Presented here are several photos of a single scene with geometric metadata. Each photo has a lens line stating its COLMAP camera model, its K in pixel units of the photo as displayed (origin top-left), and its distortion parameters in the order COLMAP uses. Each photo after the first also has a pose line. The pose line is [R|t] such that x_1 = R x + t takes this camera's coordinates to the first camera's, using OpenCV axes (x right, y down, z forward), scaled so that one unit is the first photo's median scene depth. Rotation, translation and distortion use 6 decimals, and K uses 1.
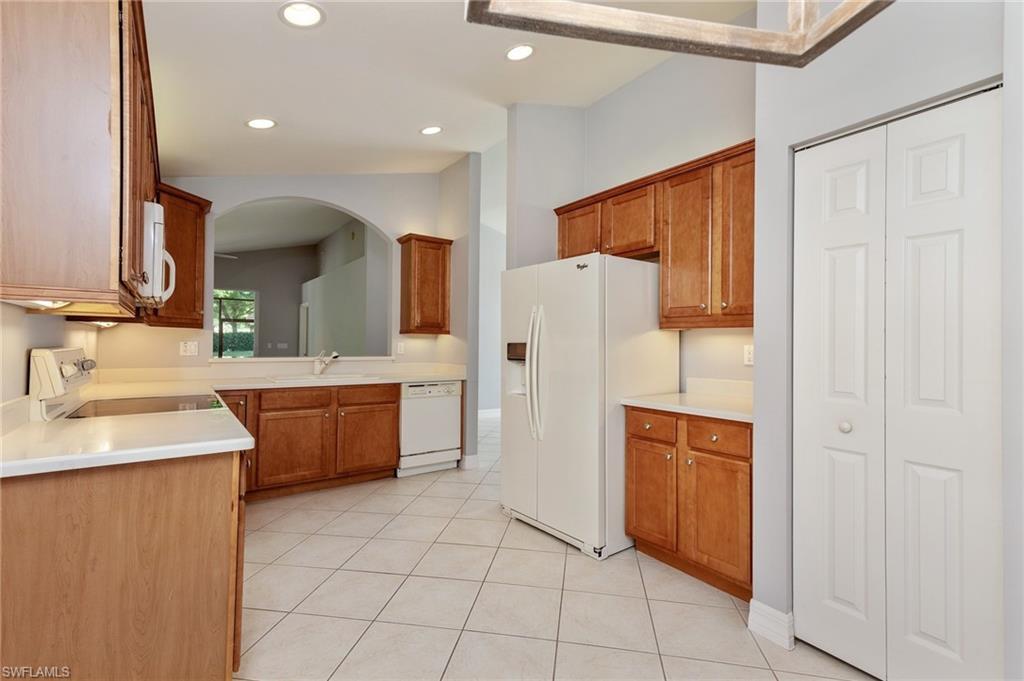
lens RADIAL K [[443.0, 0, 512.0], [0, 443.0, 340.5], [0, 0, 1]] dist [0.002798, 0.000341]
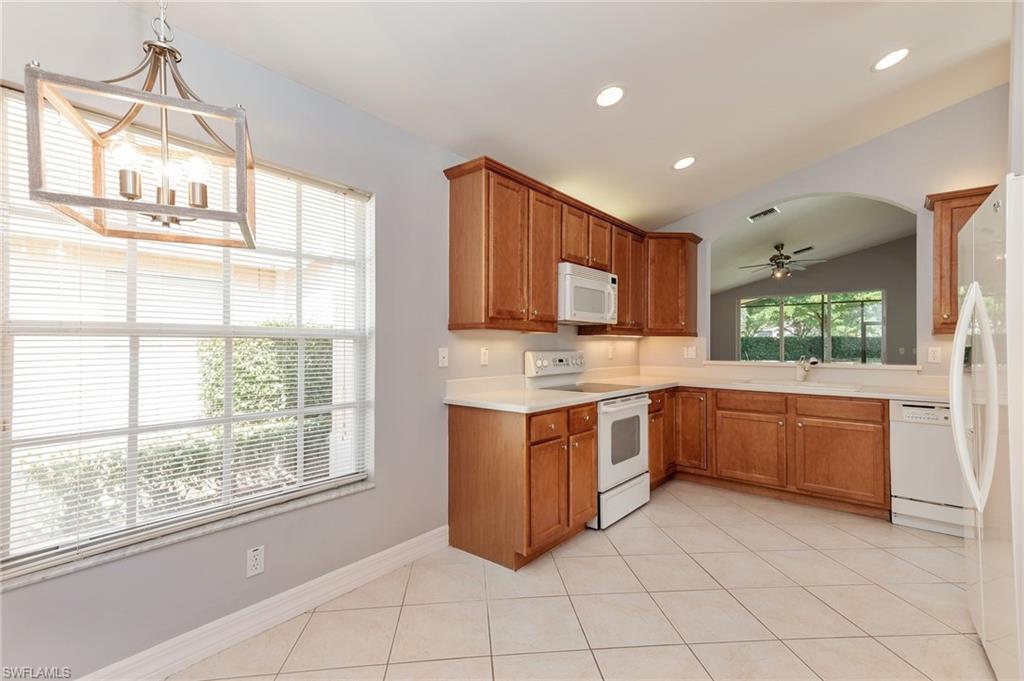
lens RADIAL K [[443.0, 0, 512.0], [0, 443.0, 340.5], [0, 0, 1]] dist [0.002798, 0.000341]
pose [[0.255719, -0.019940, -0.966546, 0.357352], [0.008075, 0.999796, -0.018489, 0.003840], [0.966718, -0.003077, 0.255828, 0.193007]]
